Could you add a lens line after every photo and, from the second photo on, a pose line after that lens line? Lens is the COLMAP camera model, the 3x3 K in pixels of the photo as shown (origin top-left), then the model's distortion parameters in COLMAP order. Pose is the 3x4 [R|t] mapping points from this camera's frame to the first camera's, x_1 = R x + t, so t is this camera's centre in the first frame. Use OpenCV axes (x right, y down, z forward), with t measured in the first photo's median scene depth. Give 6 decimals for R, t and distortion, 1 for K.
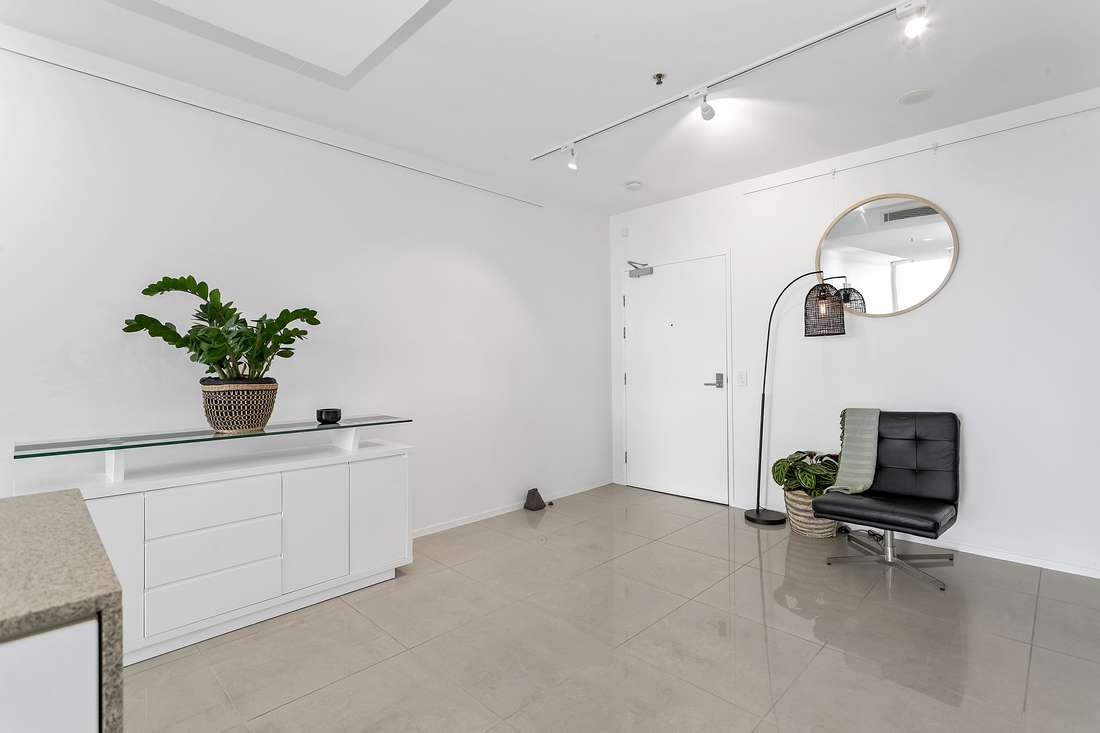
lens RADIAL K [[516.9, 0, 550.0], [0, 516.9, 366.5], [0, 0, 1]] dist [0.000037, 0.000008]
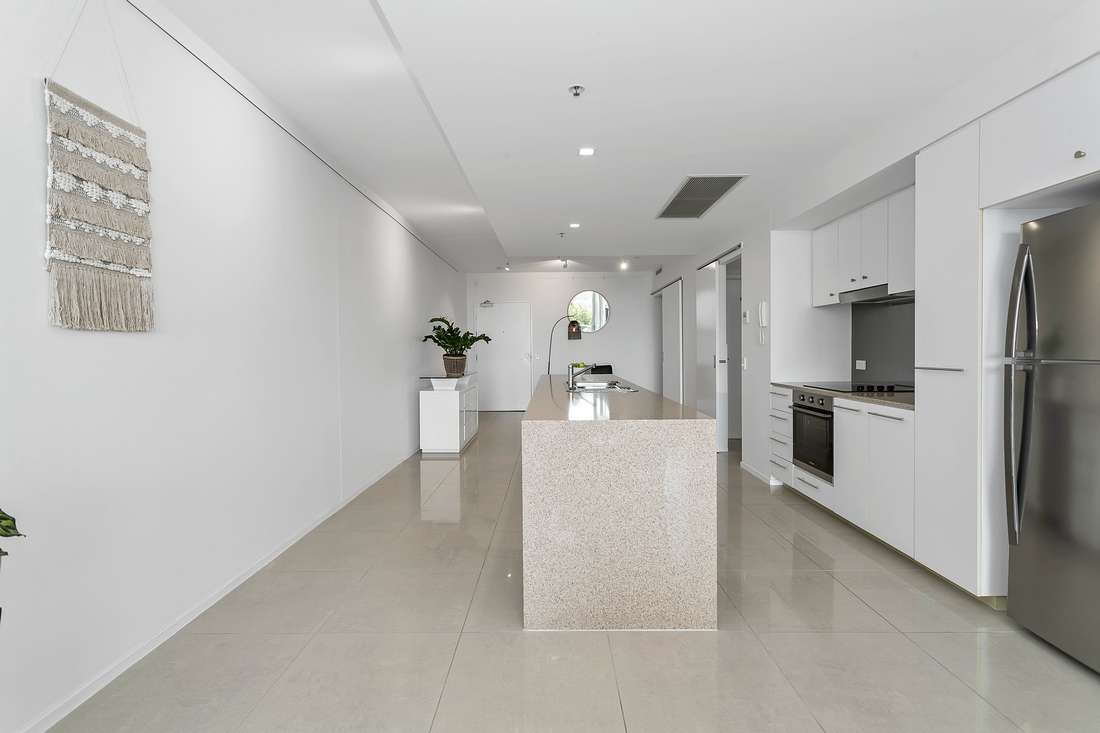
lens RADIAL K [[525.2, 0, 550.0], [0, 525.2, 366.5], [0, 0, 1]] dist [0.001708, 0.001013]
pose [[0.716656, -0.022191, 0.697074, -1.785067], [0.002839, 0.999578, 0.028902, 0.005148], [-0.697421, -0.018734, 0.716416, -1.096897]]
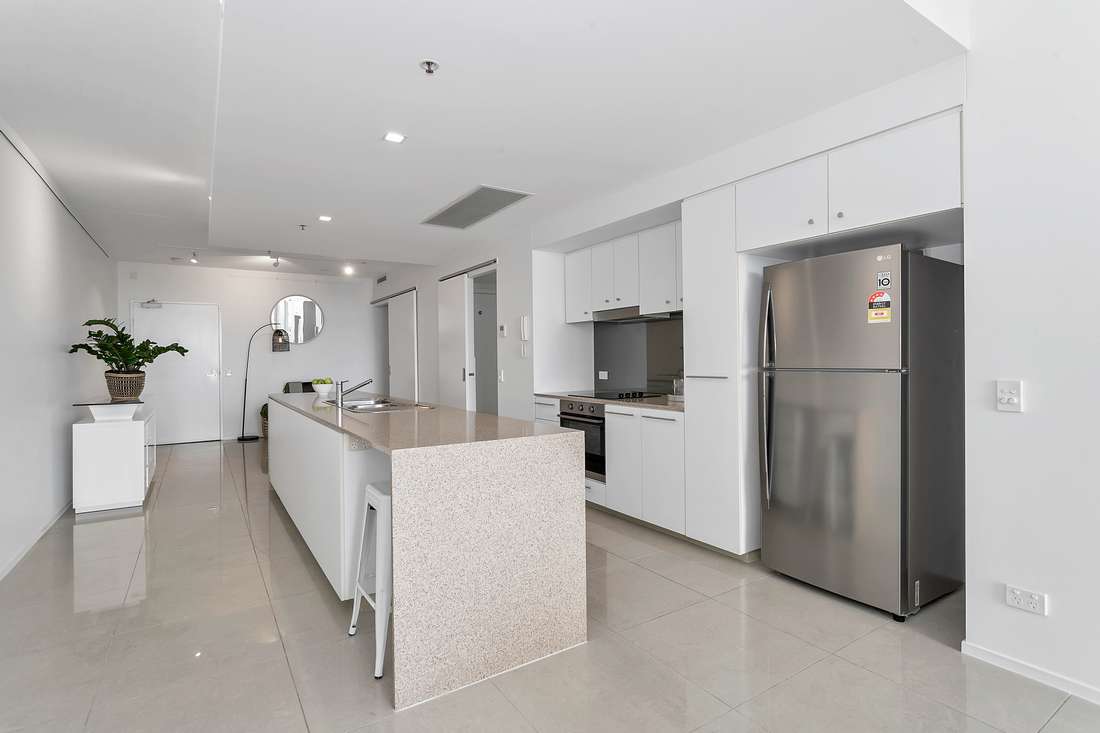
lens RADIAL K [[537.9, 0, 550.0], [0, 537.9, 366.5], [0, 0, 1]] dist [-0.000767, 0.000484]
pose [[0.213477, -0.008497, 0.976911, -1.861370], [0.008986, 0.999937, 0.006734, 0.004349], [-0.976907, 0.007341, 0.213540, -0.840393]]
